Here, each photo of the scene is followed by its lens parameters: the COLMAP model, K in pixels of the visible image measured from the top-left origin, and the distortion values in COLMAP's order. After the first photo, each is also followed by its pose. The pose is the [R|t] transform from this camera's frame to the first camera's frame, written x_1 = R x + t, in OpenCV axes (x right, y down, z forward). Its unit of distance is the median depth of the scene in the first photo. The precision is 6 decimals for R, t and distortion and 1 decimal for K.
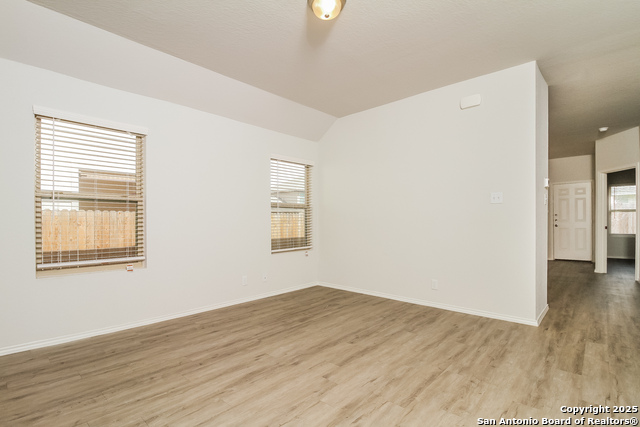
lens RADIAL K [[309.5, 0, 319.1], [0, 309.5, 216.8], [0, 0, 1]] dist [-0.008309, -0.000748]
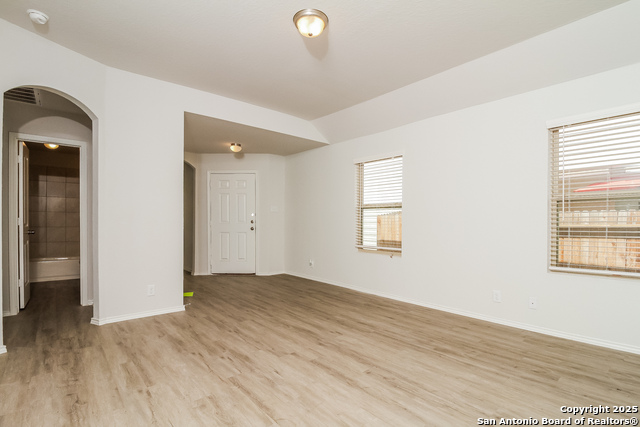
lens RADIAL K [[309.5, 0, 323.1], [0, 309.5, 217.3], [0, 0, 1]] dist [-0.008309, -0.000748]
pose [[-0.116685, -0.011538, -0.993102, 0.884011], [0.009846, 0.999870, -0.012774, 0.010142], [0.993120, -0.011269, -0.116556, 0.937037]]
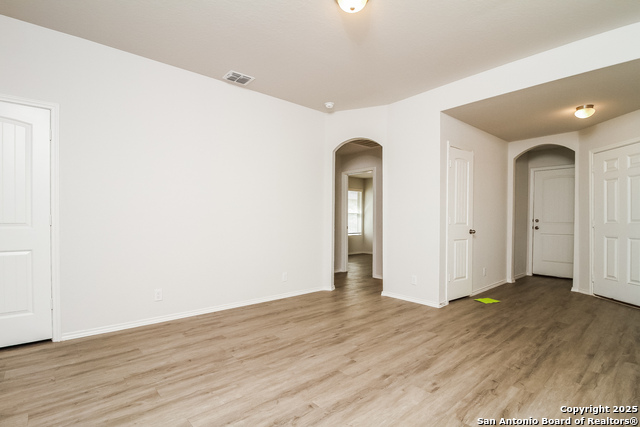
lens RADIAL K [[309.5, 0, 318.4], [0, 309.5, 218.4], [0, 0, 1]] dist [-0.008309, -0.000748]
pose [[-0.993888, 0.000374, 0.110395, 0.017165], [-0.001778, 0.999810, -0.019393, 0.023373], [-0.110382, -0.019471, -0.993699, 1.577761]]
